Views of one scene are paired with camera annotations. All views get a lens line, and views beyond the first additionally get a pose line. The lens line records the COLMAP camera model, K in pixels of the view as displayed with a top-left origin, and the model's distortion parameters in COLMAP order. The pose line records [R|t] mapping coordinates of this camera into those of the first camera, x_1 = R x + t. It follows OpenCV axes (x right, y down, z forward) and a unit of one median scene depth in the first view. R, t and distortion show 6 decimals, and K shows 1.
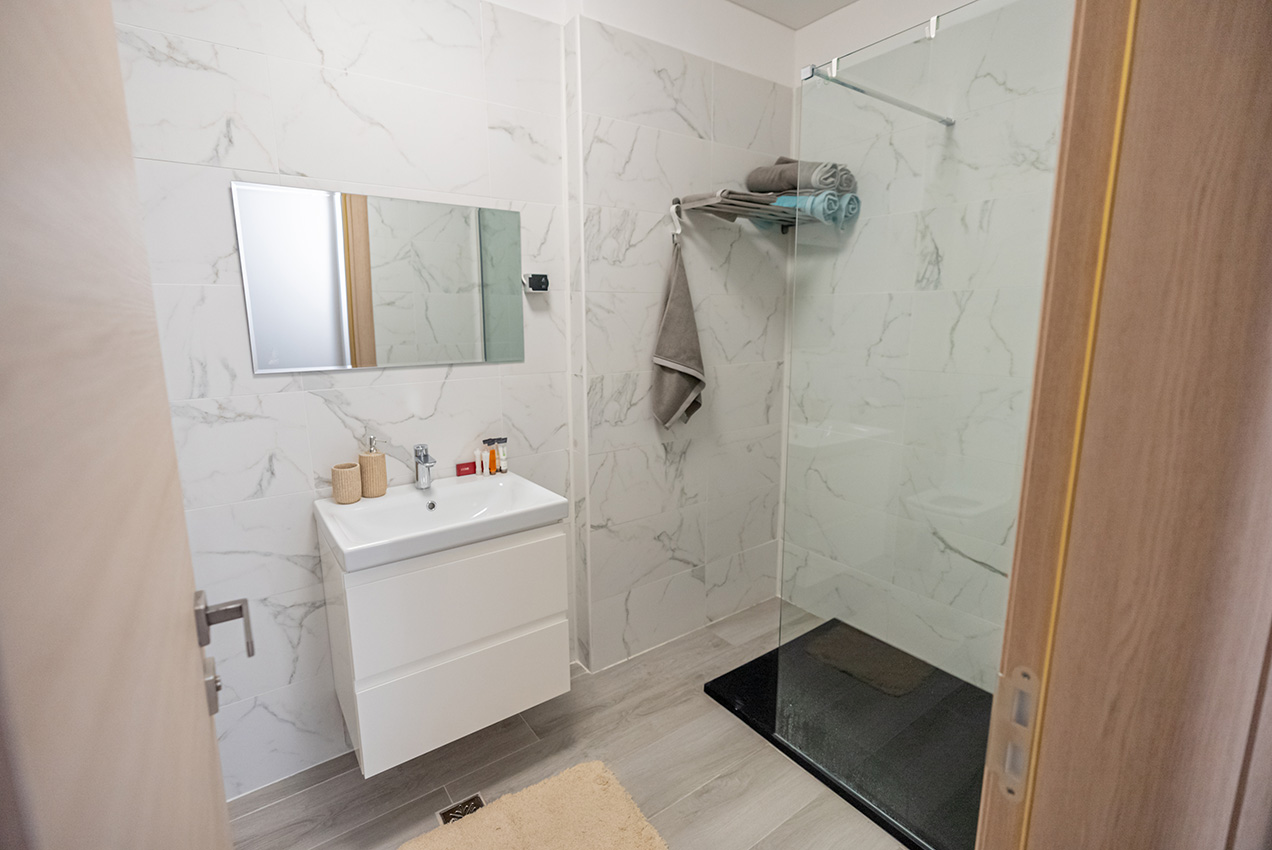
lens RADIAL K [[585.8, 0, 636.0], [0, 585.8, 425.0], [0, 0, 1]] dist [0.000320, 0.000047]
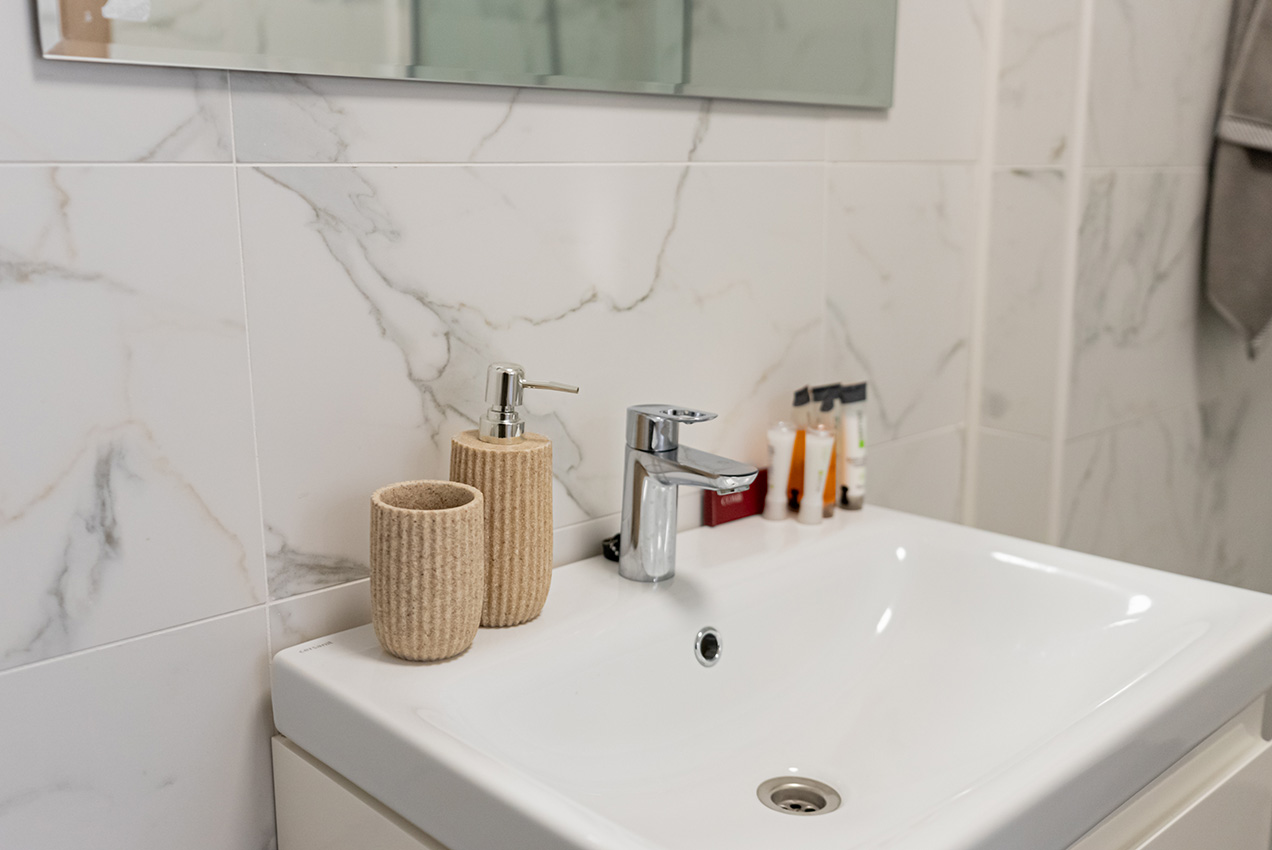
lens RADIAL K [[1221.1, 0, 636.0], [0, 1221.1, 425.0], [0, 0, 1]] dist [0.009610, 0.002127]
pose [[0.994194, -0.025396, 0.104566, -0.419129], [0.024453, 0.999648, 0.010294, 0.035749], [-0.104790, -0.007677, 0.994465, 0.468060]]
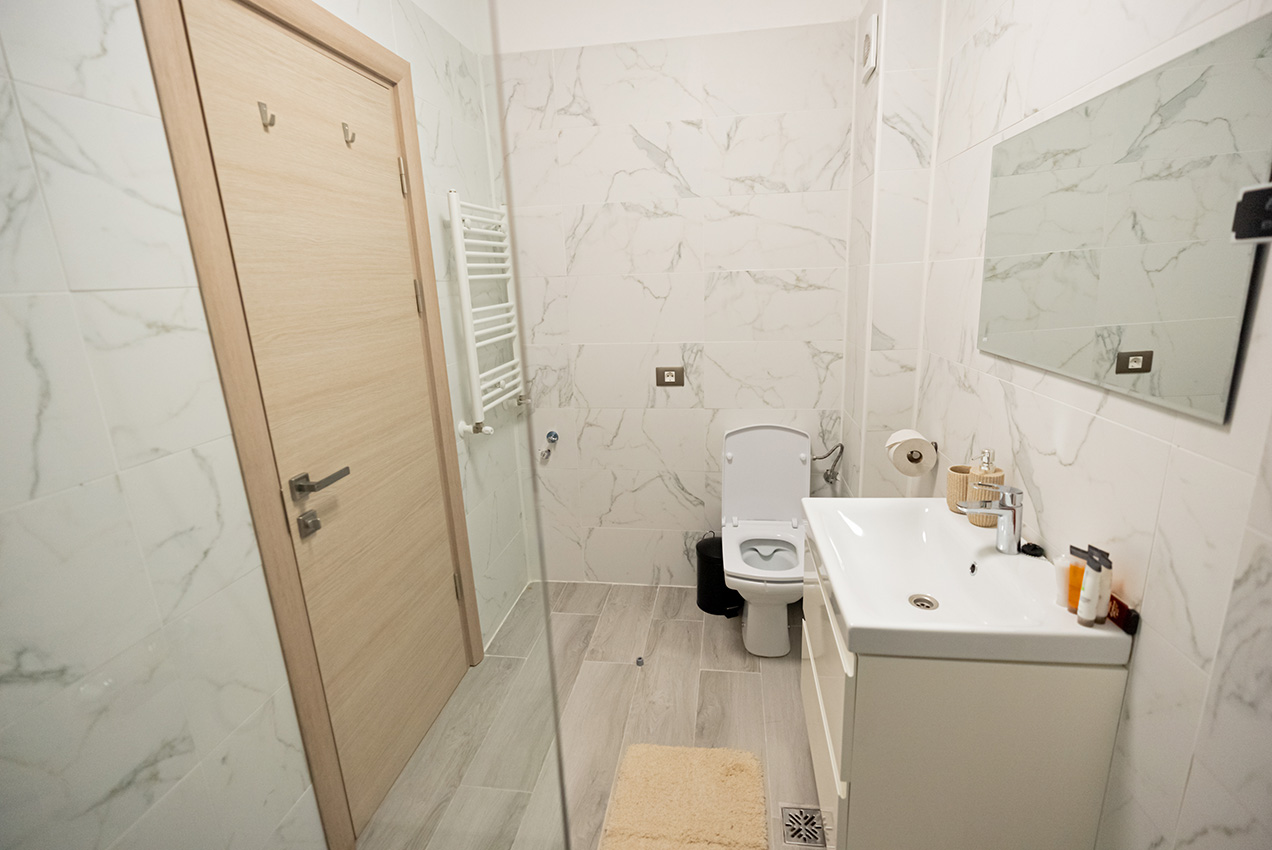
lens RADIAL K [[585.8, 0, 636.0], [0, 585.8, 425.0], [0, 0, 1]] dist [0.000320, 0.000047]
pose [[-0.712629, 0.206882, -0.670343, 0.365438], [-0.083264, 0.923833, 0.373631, -0.243814], [0.696582, 0.322076, -0.641125, 1.080290]]
